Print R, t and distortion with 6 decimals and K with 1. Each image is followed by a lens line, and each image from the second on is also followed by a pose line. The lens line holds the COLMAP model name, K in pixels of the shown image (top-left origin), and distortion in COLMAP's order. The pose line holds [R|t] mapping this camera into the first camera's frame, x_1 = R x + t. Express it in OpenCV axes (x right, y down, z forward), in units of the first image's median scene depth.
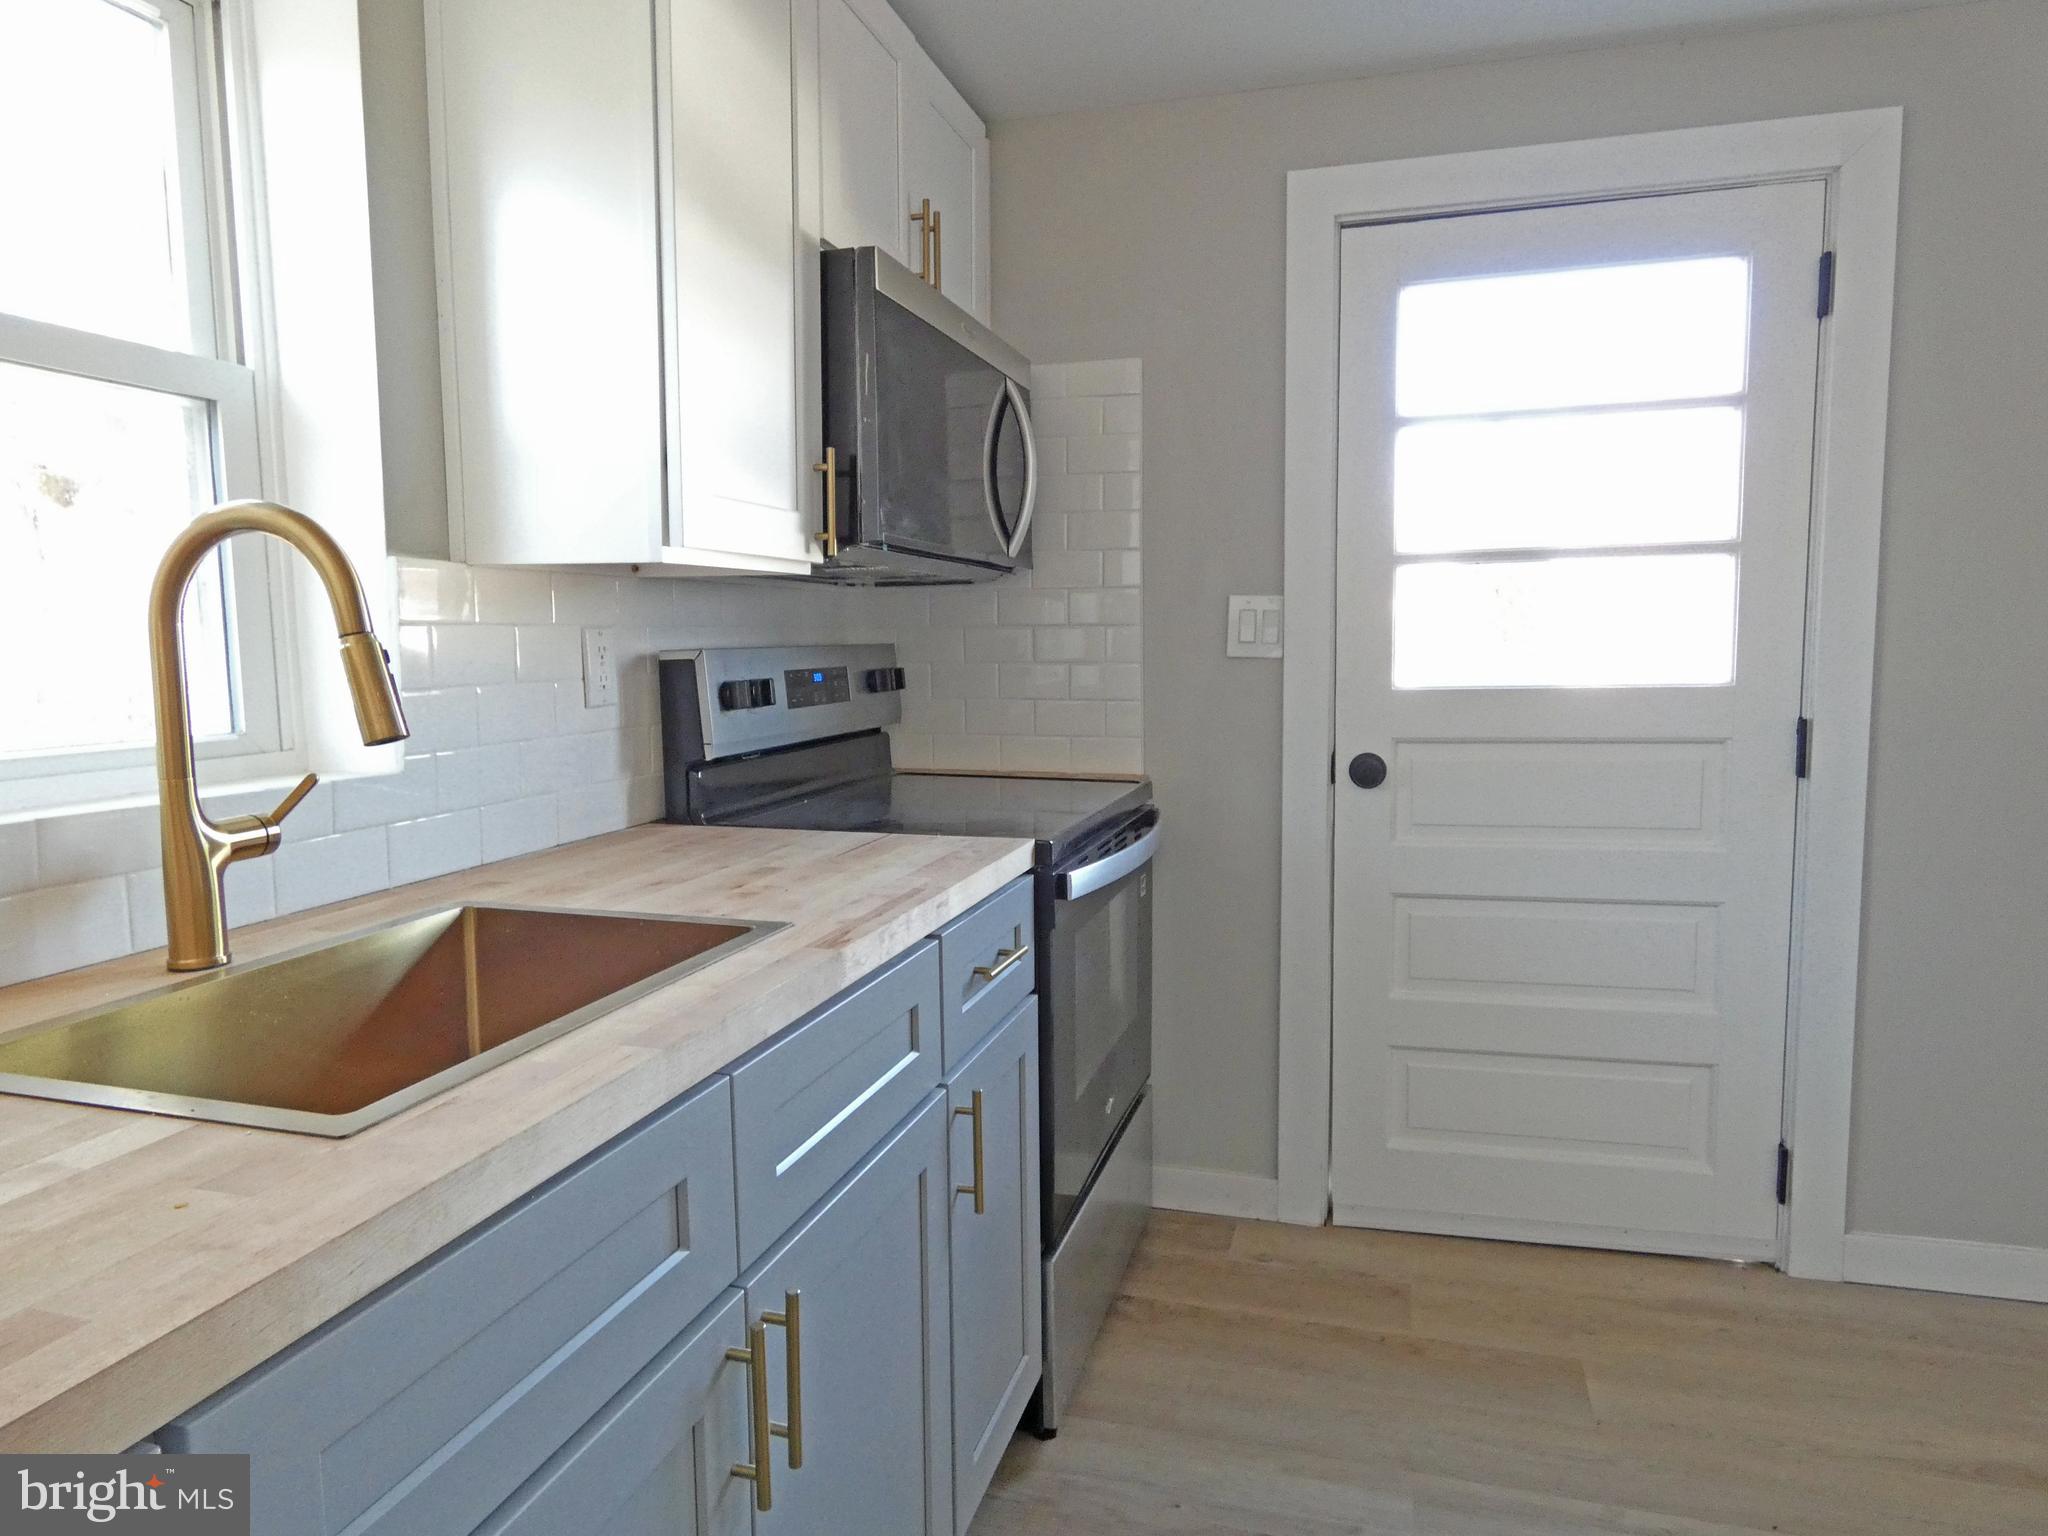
lens RADIAL K [[1232.2, 0, 1040.6], [0, 1232.2, 765.2], [0, 0, 1]] dist [0.000444, -0.003591]
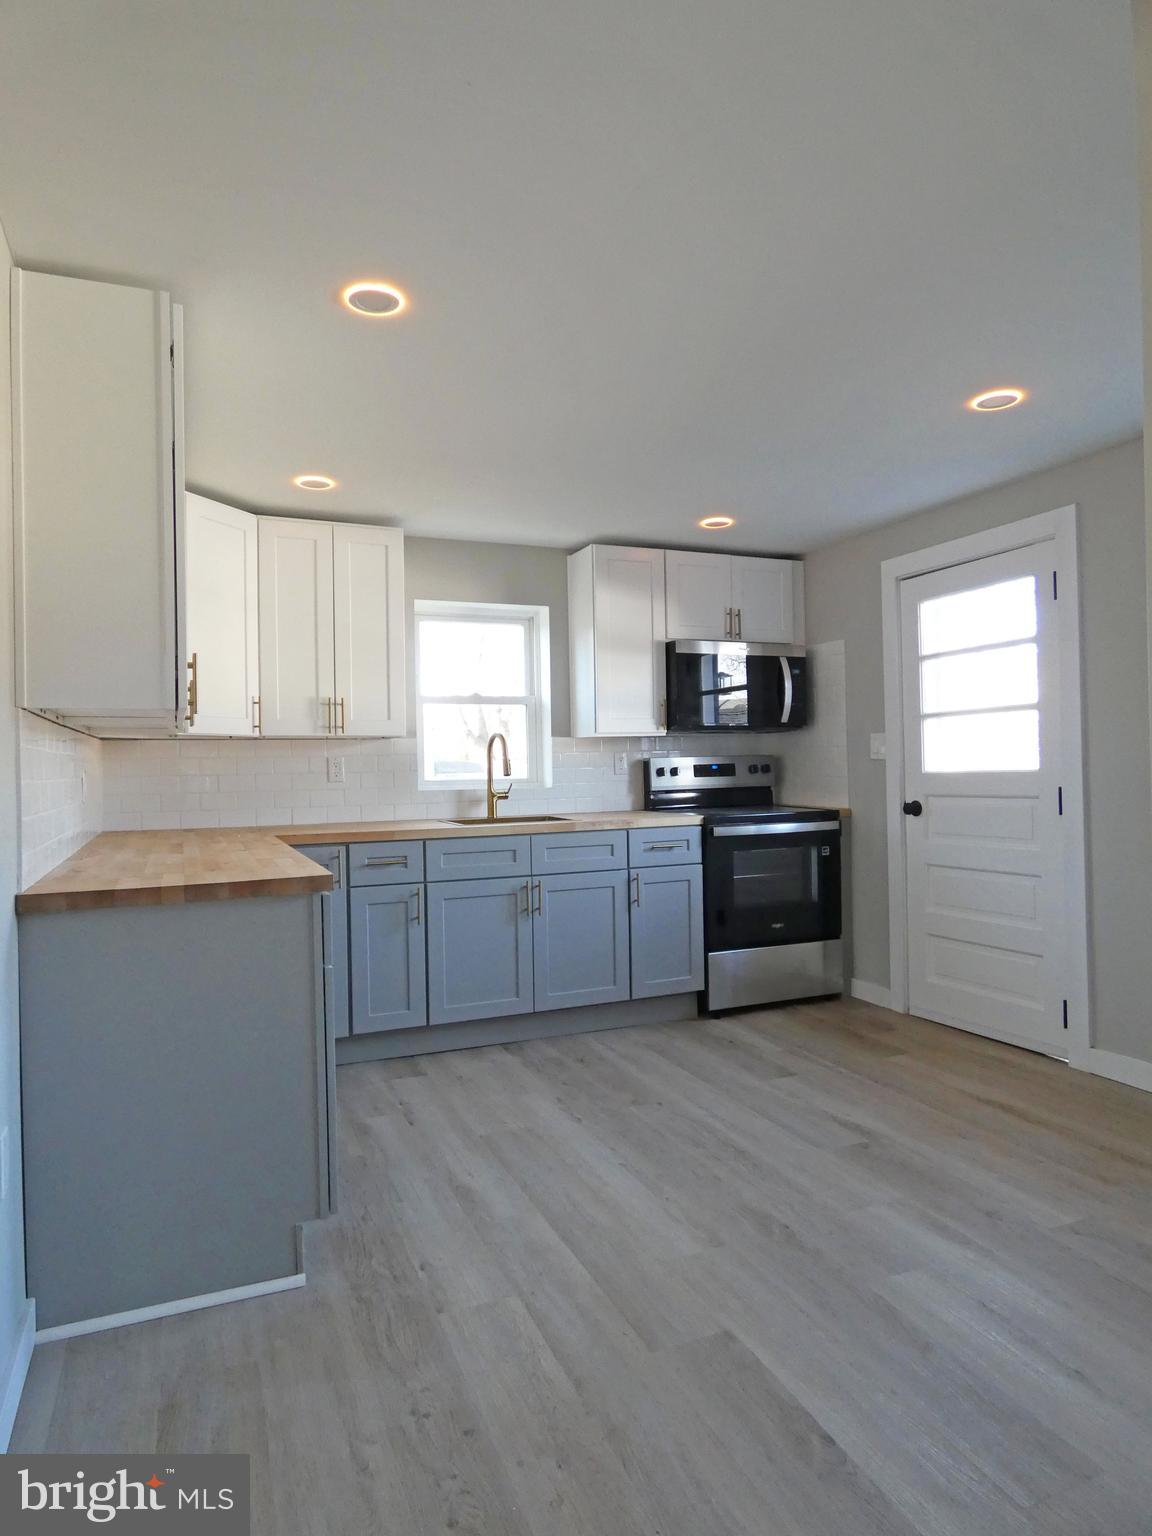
lens RADIAL K [[921.4, 0, 576.0], [0, 921.4, 768.0], [0, 0, 1]] dist [-0.001732, 0.000263]
pose [[0.631916, 0.001321, -0.775036, 1.297316], [-0.063078, 0.996769, -0.049730, 0.058922], [0.772466, 0.080313, 0.629958, -0.617682]]
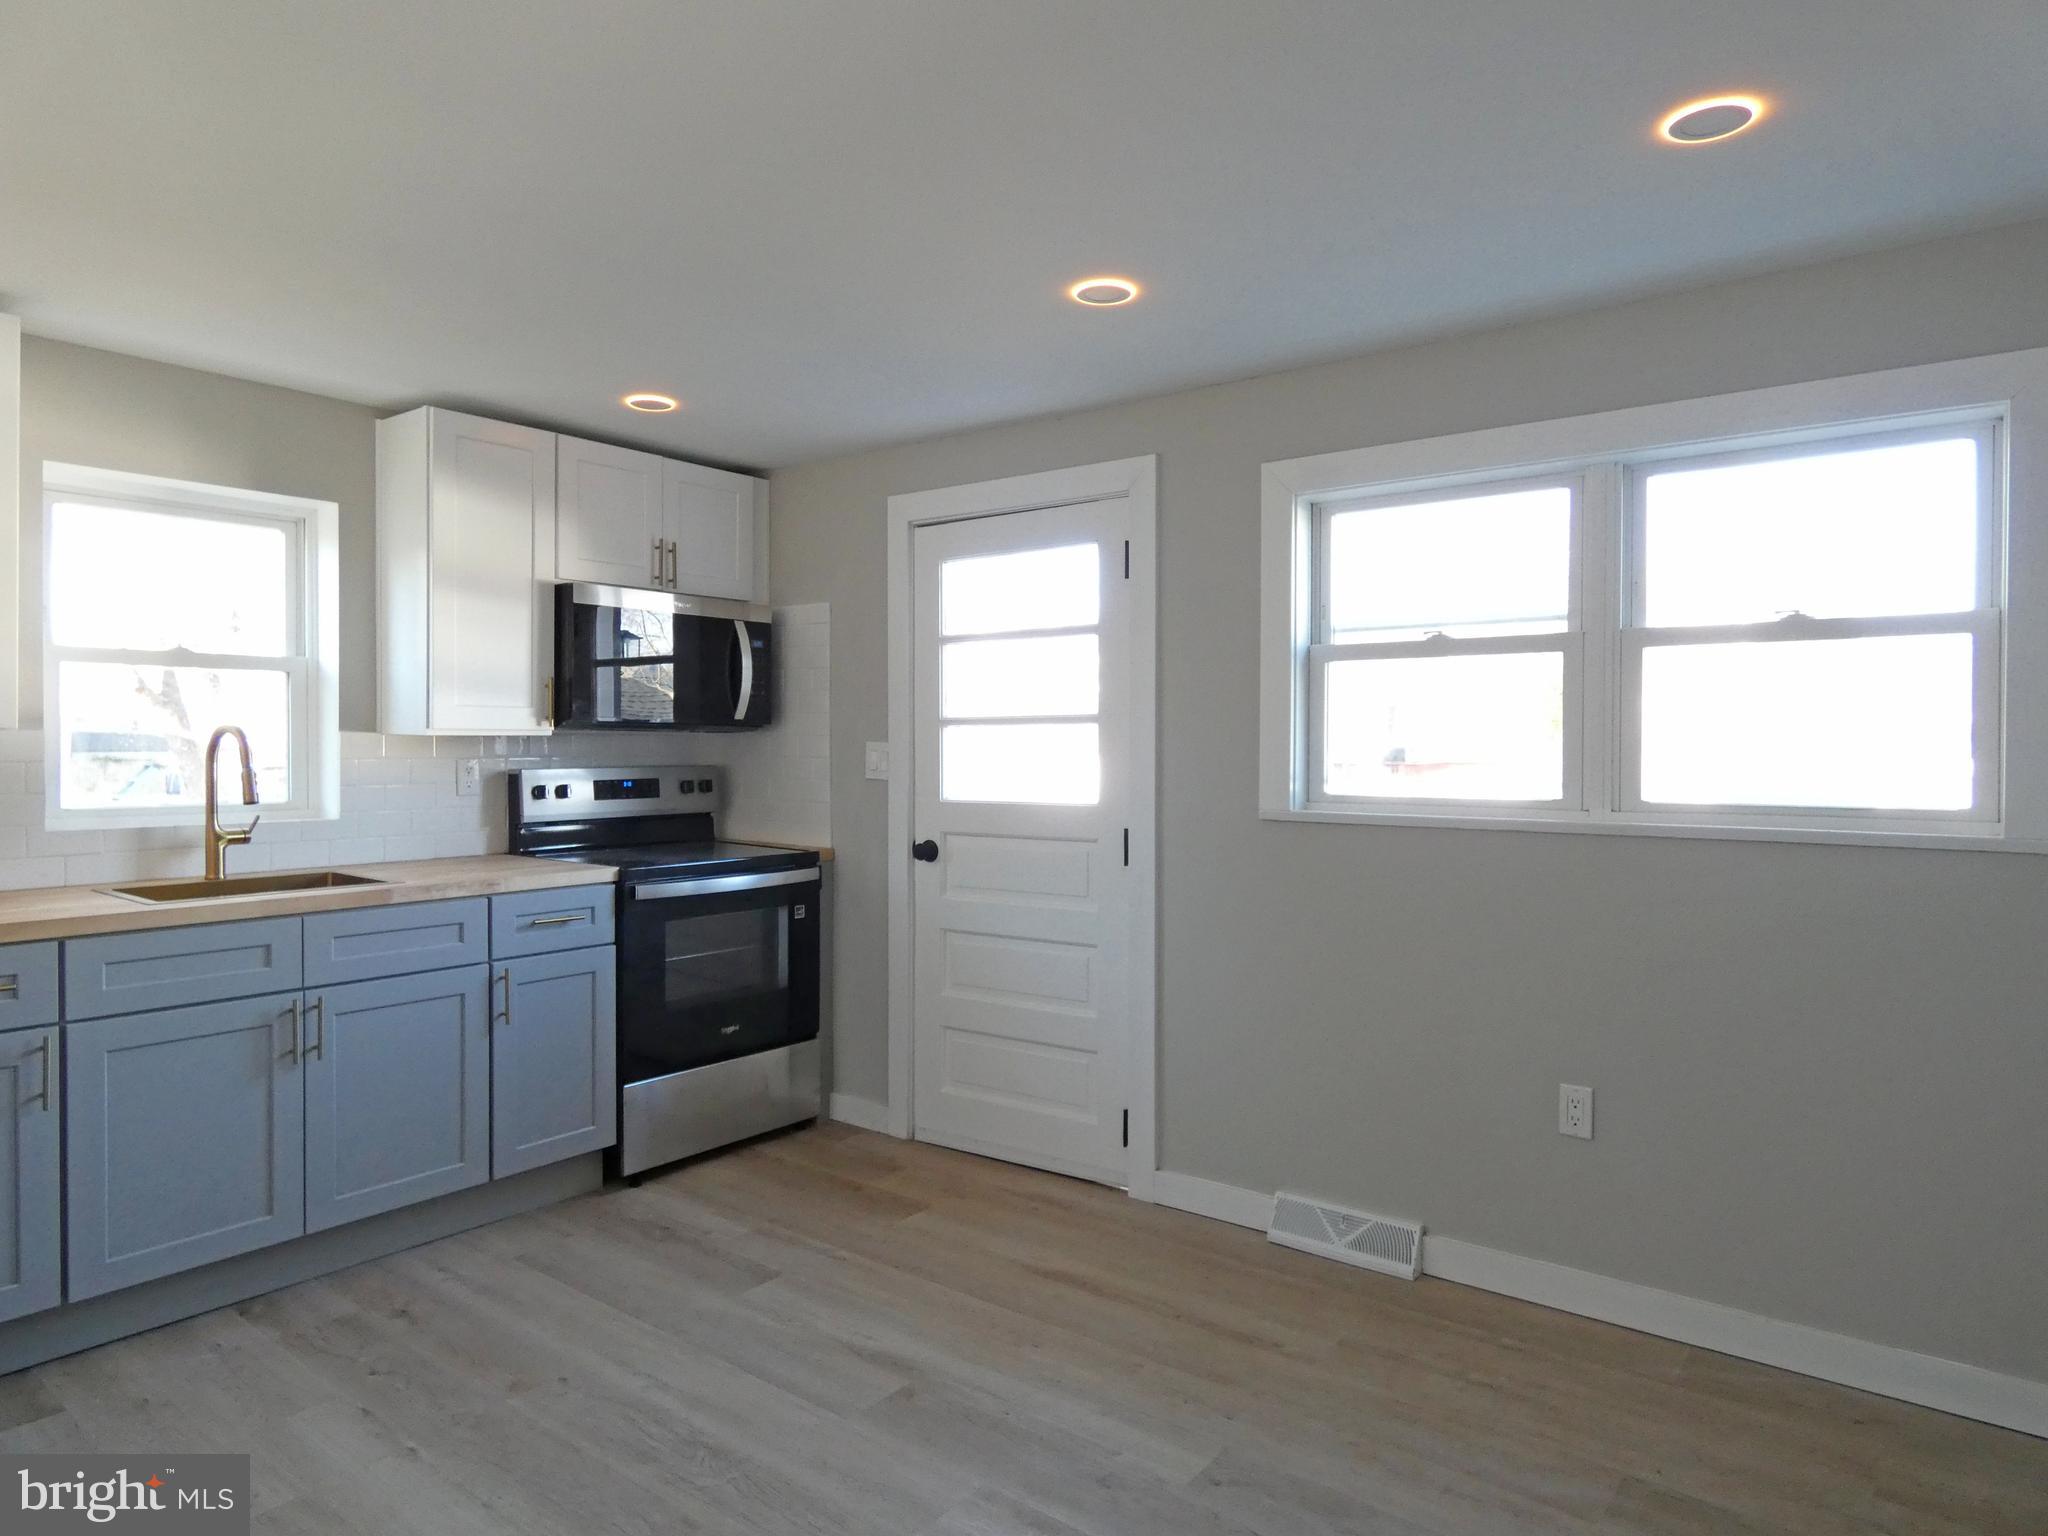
lens RADIAL K [[1226.2, 0, 1020.7], [0, 1226.2, 767.0], [0, 0, 1]] dist [0.004527, -0.000485]
pose [[0.929299, 0.023215, -0.368597, 1.057394], [-0.051616, 0.996391, -0.067380, -0.003019], [0.365703, 0.081642, 0.927144, -0.503039]]
